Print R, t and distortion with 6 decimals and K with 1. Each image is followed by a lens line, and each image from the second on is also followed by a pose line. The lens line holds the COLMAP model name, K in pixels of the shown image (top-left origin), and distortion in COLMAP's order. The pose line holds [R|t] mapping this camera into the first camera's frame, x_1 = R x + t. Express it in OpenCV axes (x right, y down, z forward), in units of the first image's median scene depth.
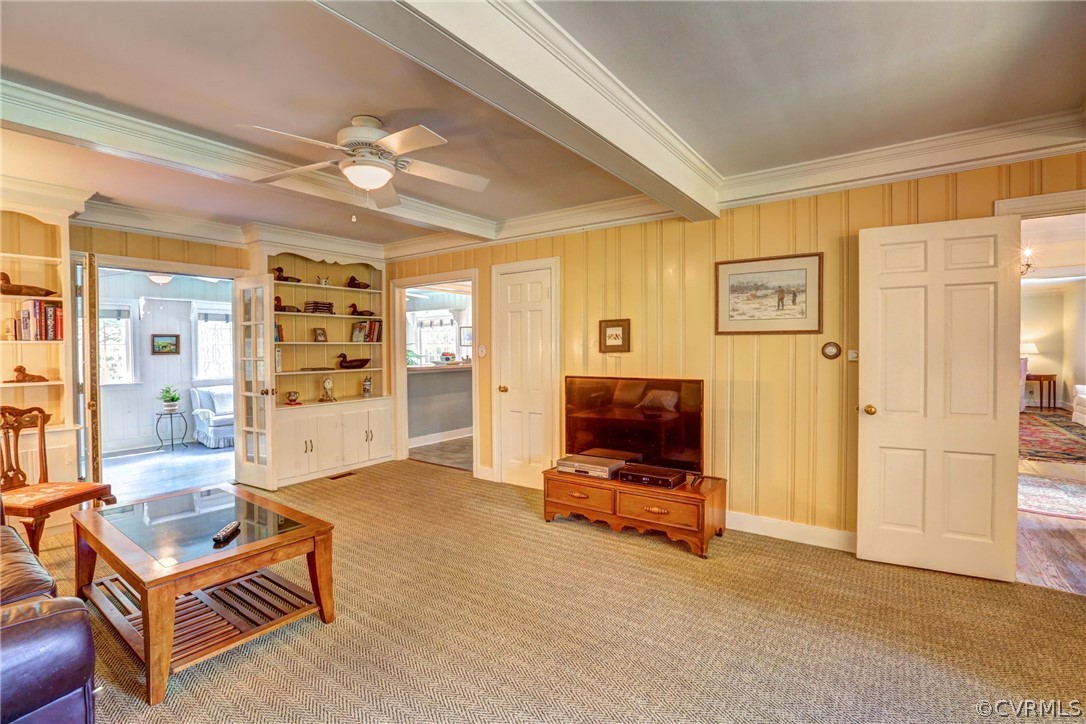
lens RADIAL K [[498.5, 0, 542.3], [0, 498.5, 359.3], [0, 0, 1]] dist [-0.034621, 0.011503]
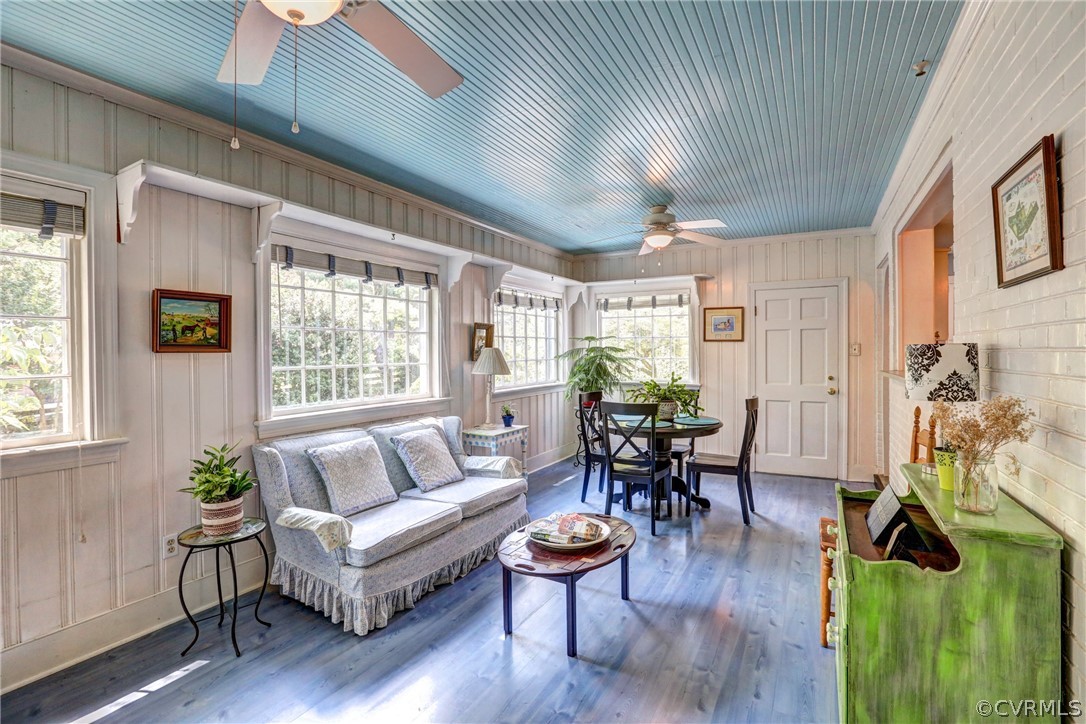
lens RADIAL K [[498.5, 0, 539.3], [0, 498.5, 357.8], [0, 0, 1]] dist [-0.034621, 0.011503]
pose [[0.991312, 0.002189, 0.131510, -0.577029], [-0.000624, 0.999929, -0.011936, -0.001550], [-0.131527, 0.011750, 0.991243, 0.632826]]
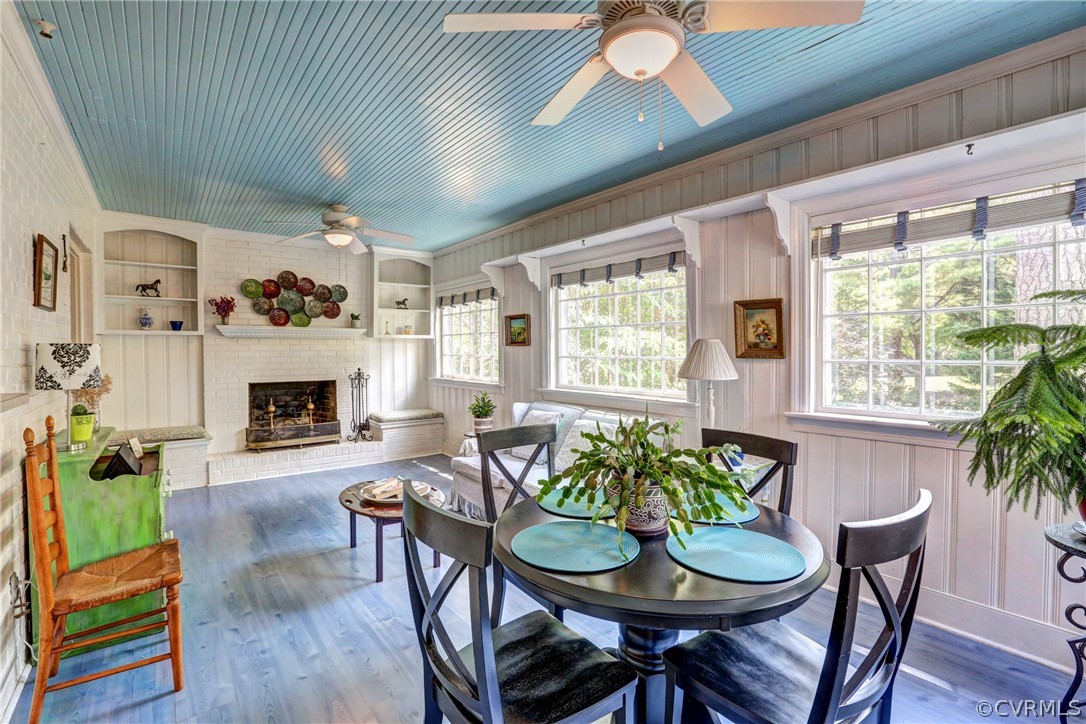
lens RADIAL K [[498.5, 0, 540.5], [0, 498.5, 354.3], [0, 0, 1]] dist [-0.034621, 0.011503]
pose [[-0.259335, 0.025798, -0.965443, -0.130254], [-0.011885, 0.999482, 0.029900, -0.018494], [0.965714, 0.019229, -0.258894, 1.207909]]
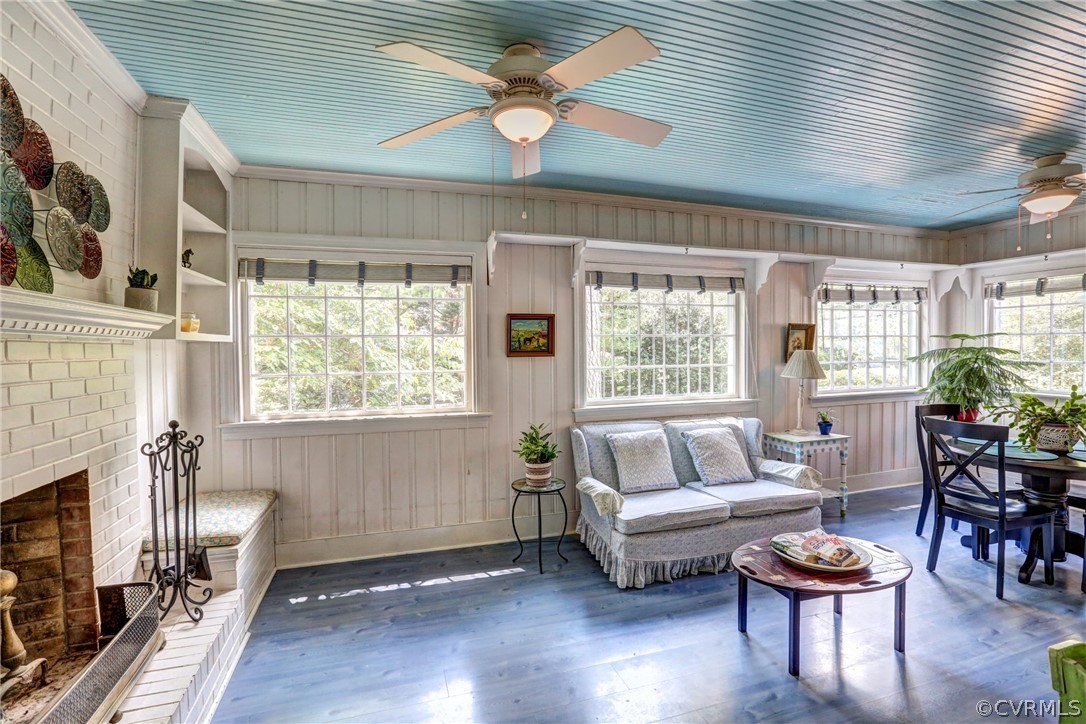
lens RADIAL K [[498.5, 0, 550.9], [0, 498.5, 359.6], [0, 0, 1]] dist [-0.034621, 0.011503]
pose [[0.825547, 0.018285, -0.564037, -0.475673], [-0.013797, 0.999830, 0.012219, -0.012542], [0.564164, -0.002305, 0.825659, 0.607774]]
